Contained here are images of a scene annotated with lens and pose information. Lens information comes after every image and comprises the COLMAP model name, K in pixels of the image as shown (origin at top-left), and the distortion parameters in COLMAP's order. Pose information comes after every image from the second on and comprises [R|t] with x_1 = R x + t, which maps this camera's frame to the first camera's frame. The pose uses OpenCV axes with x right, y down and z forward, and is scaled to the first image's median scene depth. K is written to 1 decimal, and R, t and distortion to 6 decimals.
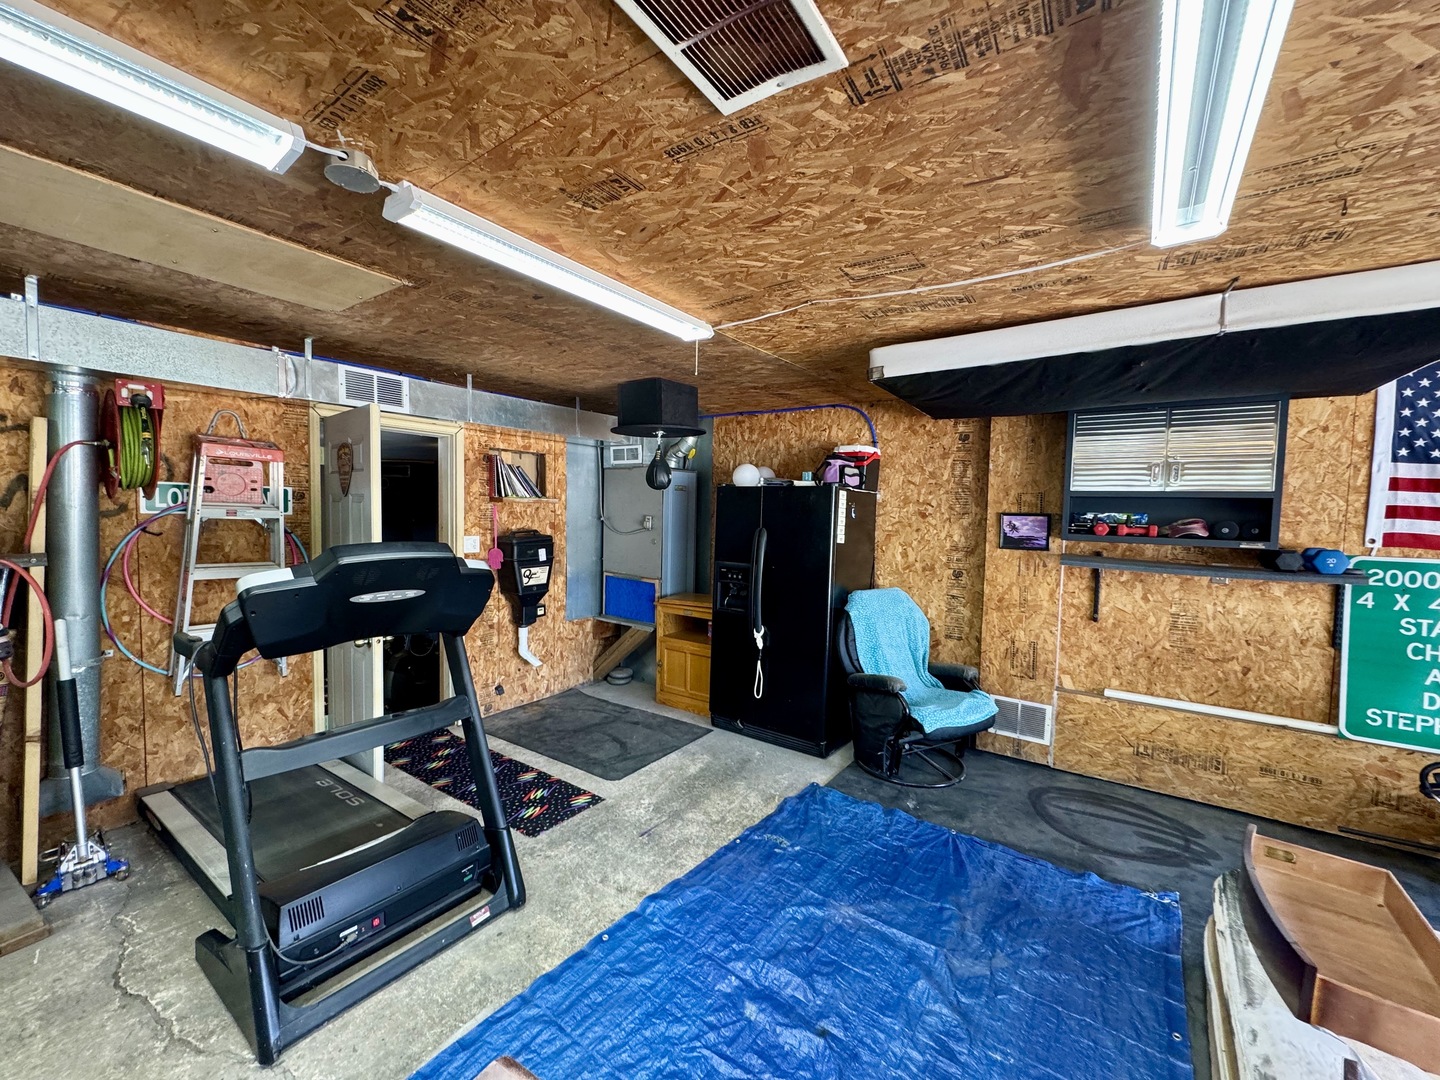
lens RADIAL K [[572.4, 0, 719.1], [0, 572.4, 540.4], [0, 0, 1]] dist [-0.001212, 0.000220]
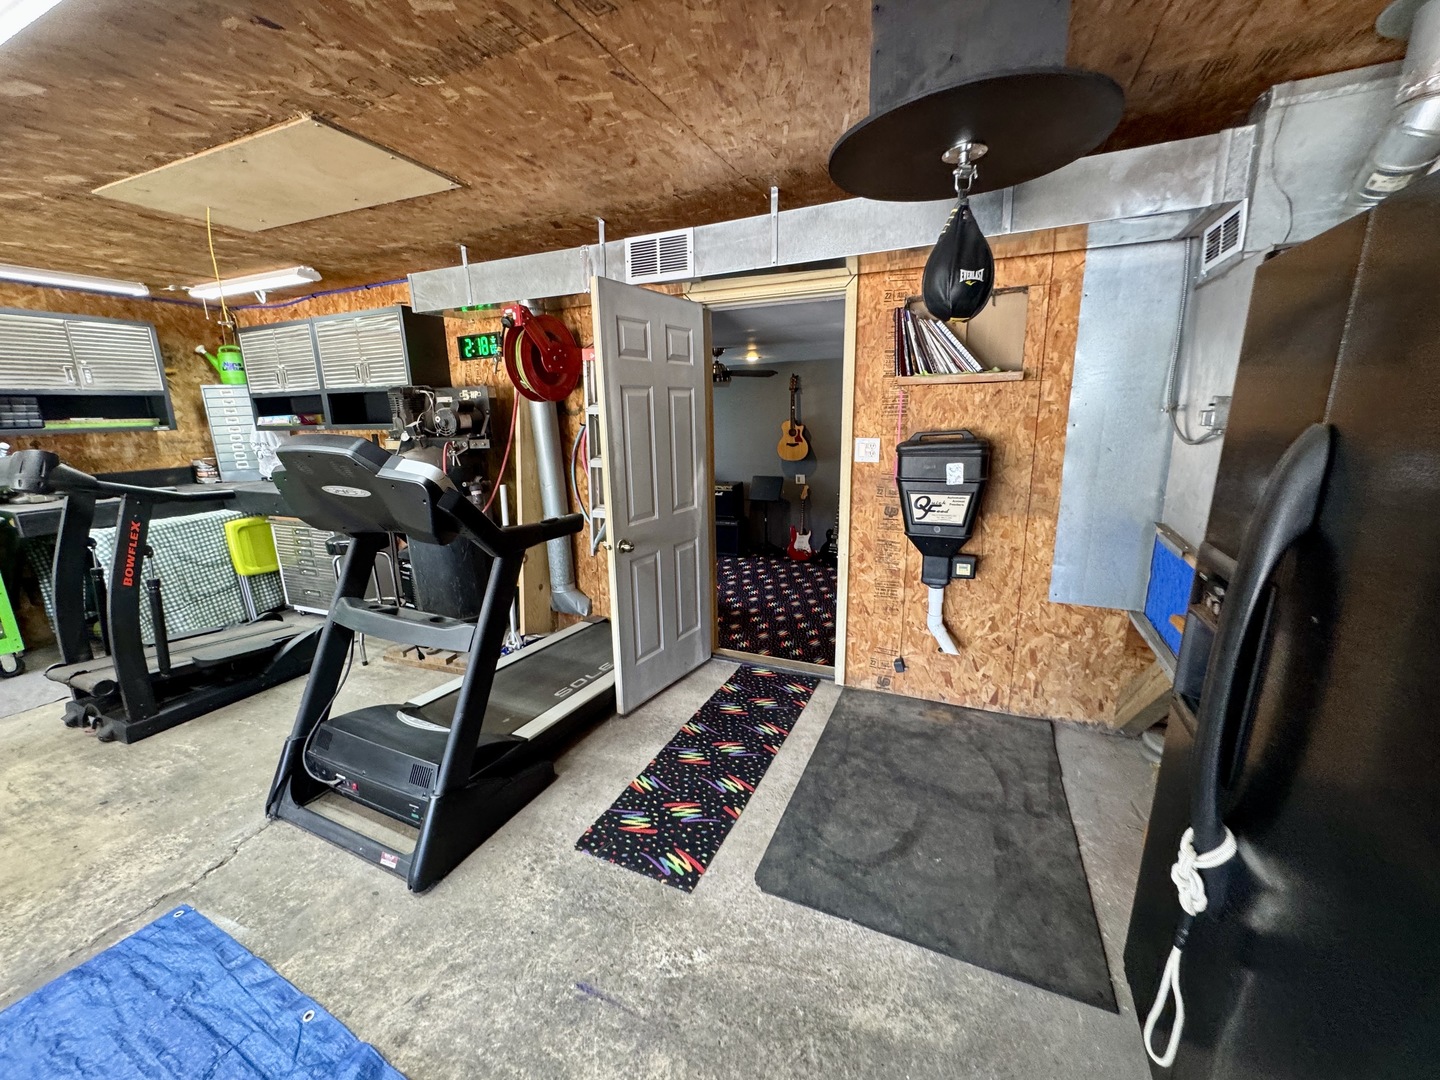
lens RADIAL K [[572.4, 0, 719.8], [0, 572.4, 539.2], [0, 0, 1]] dist [-0.001212, 0.000220]
pose [[0.177186, 0.189439, -0.965773, 0.279994], [-0.031642, 0.981889, 0.186795, -0.013559], [0.983669, -0.002539, 0.179971, 0.848569]]
